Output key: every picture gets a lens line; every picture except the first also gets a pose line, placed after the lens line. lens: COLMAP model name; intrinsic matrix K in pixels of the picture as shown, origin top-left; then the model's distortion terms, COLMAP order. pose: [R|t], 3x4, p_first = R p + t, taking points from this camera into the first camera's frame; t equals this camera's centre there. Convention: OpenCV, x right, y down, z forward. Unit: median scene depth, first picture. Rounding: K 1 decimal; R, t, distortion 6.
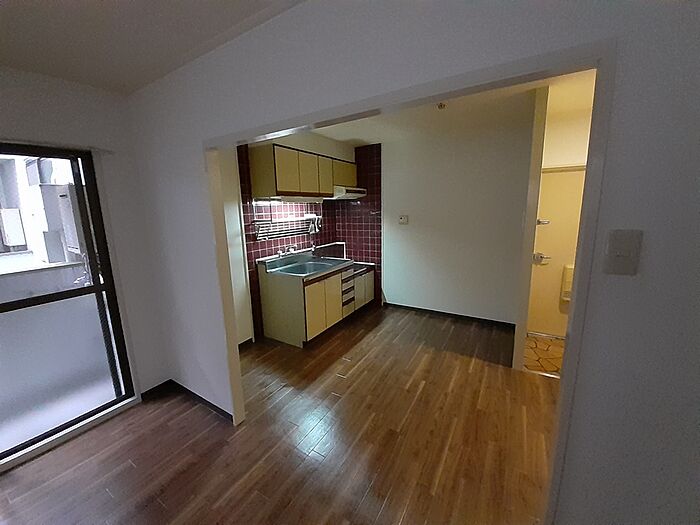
lens RADIAL K [[276.1, 0, 344.0], [0, 276.1, 259.2], [0, 0, 1]] dist [0.001050, -0.000026]
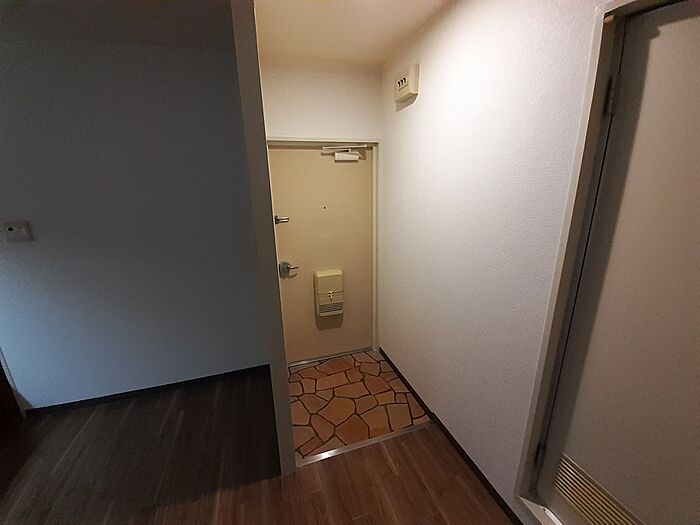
lens RADIAL K [[276.1, 0, 347.0], [0, 276.1, 261.5], [0, 0, 1]] dist [0.000903, -0.009540]
pose [[0.651529, -0.182120, 0.736439, 0.251975], [0.137684, 0.983022, 0.121291, -0.083585], [-0.746025, 0.022371, 0.665542, 0.354362]]
